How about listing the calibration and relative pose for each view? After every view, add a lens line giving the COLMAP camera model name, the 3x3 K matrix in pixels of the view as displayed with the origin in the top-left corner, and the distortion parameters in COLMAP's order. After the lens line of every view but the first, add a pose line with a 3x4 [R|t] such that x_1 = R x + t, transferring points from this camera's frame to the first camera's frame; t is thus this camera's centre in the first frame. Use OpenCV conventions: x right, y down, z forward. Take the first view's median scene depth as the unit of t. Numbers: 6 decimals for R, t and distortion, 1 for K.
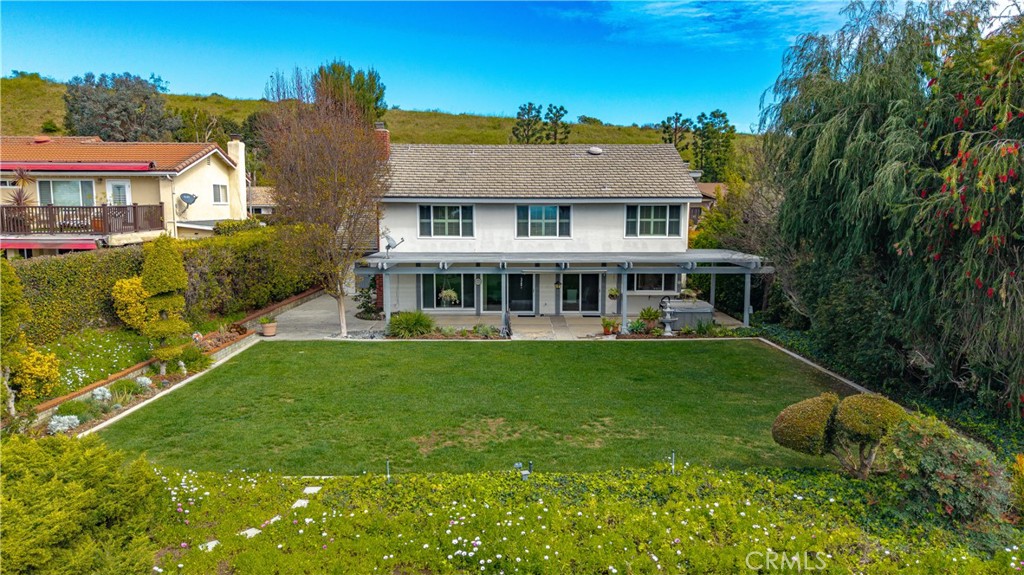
lens RADIAL K [[679.6, 0, 534.8], [0, 679.6, 286.4], [0, 0, 1]] dist [0.088170, -0.085018]
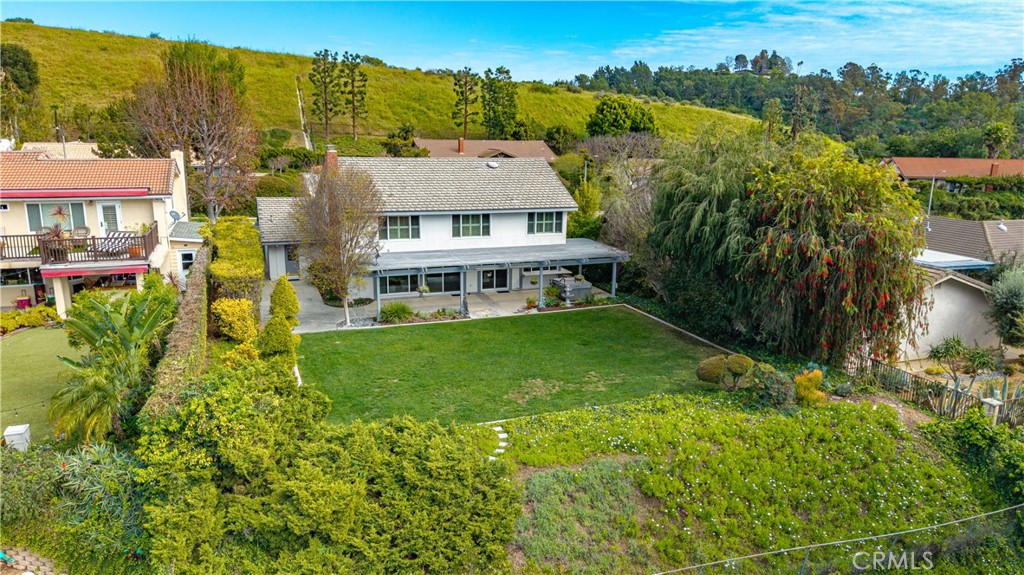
lens RADIAL K [[679.6, 0, 534.8], [0, 679.6, 286.4], [0, 0, 1]] dist [0.088170, -0.085018]
pose [[0.936758, -0.059826, 0.344826, -0.362805], [0.021147, 0.993156, 0.114861, -0.135904], [-0.349338, -0.100305, 0.931613, -0.334654]]
